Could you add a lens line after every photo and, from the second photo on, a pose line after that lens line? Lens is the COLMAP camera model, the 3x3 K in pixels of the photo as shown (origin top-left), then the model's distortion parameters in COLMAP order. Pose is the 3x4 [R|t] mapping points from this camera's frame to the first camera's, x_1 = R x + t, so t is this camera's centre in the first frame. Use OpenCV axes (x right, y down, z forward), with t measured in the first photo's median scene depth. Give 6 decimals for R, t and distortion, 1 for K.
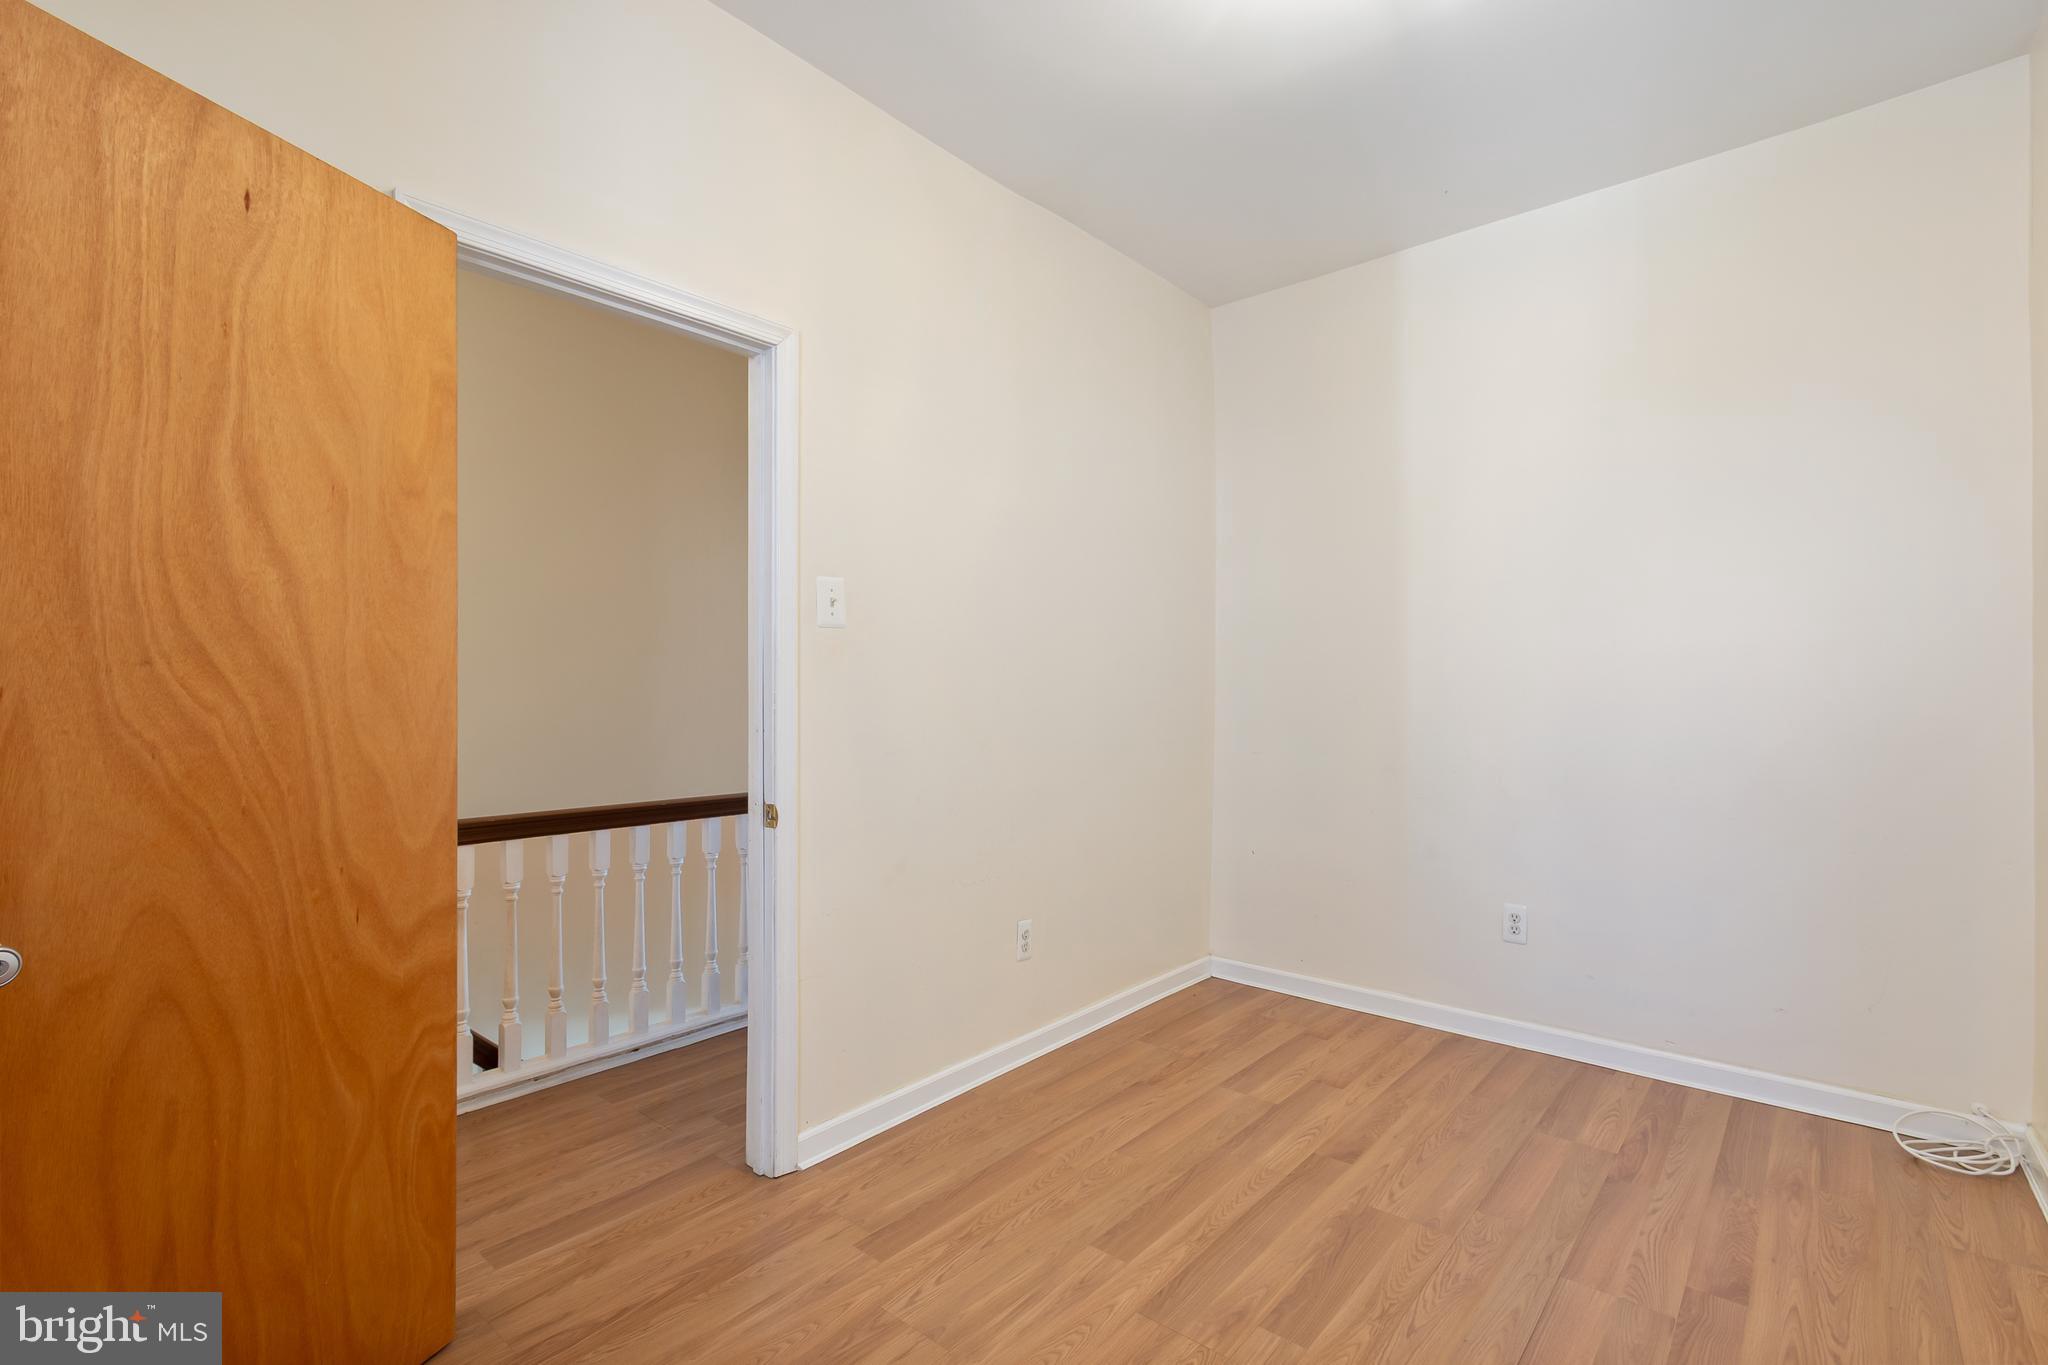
lens RADIAL K [[930.8, 0, 1020.4], [0, 930.8, 686.0], [0, 0, 1]] dist [0.000321, -0.000005]
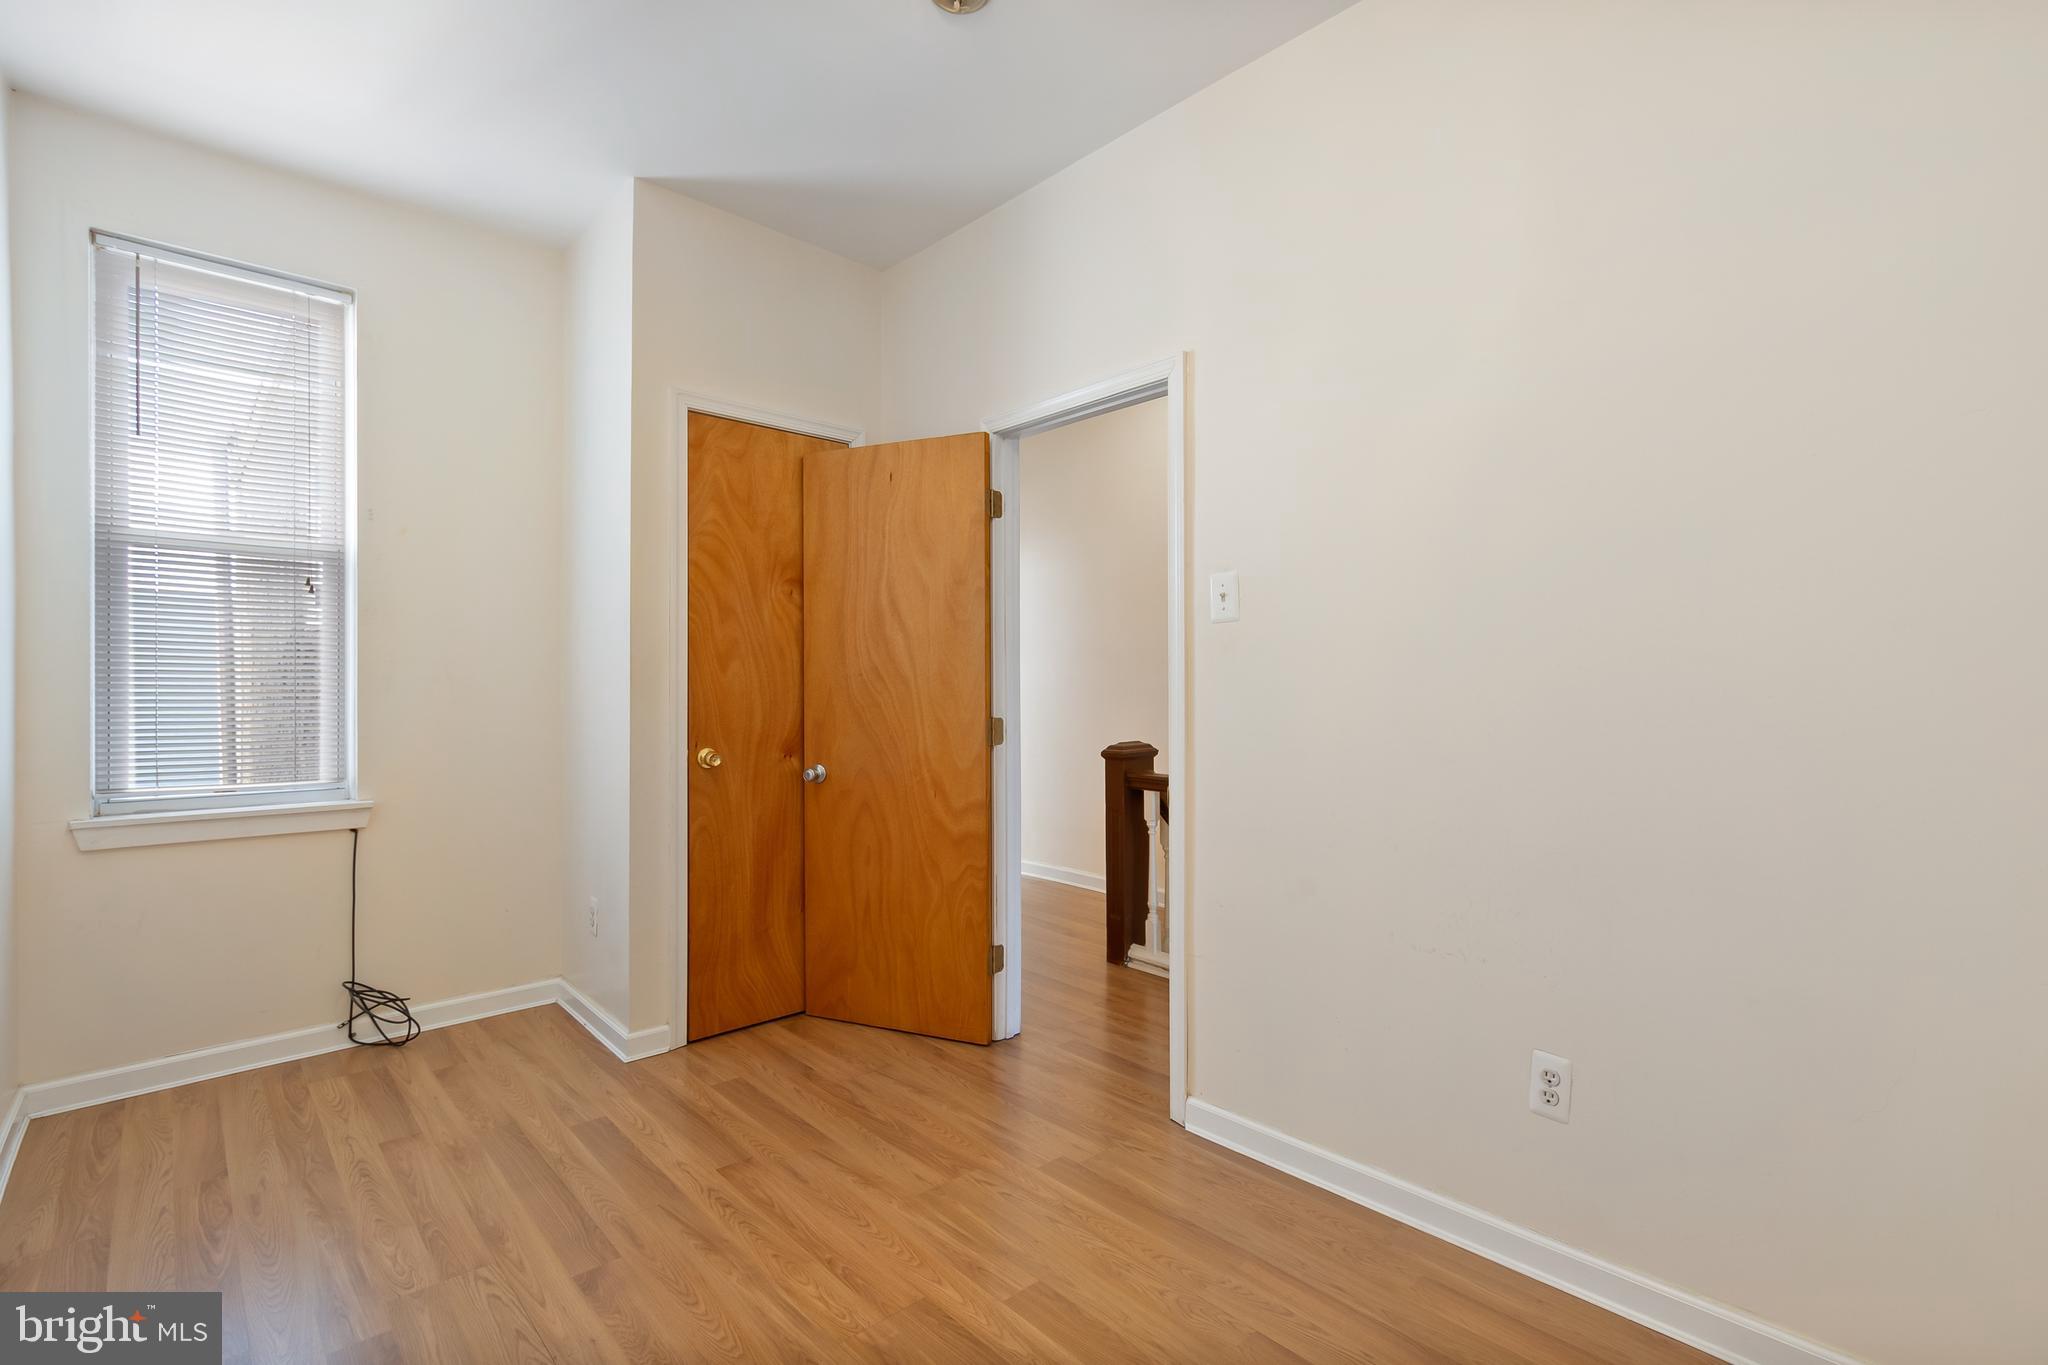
lens RADIAL K [[930.8, 0, 1023.4], [0, 930.8, 689.7], [0, 0, 1]] dist [0.000321, -0.000005]
pose [[-0.118102, -0.001048, -0.993001, 1.350623], [0.002531, 0.999996, -0.001356, 0.018359], [0.992998, -0.002673, -0.118099, 1.482916]]
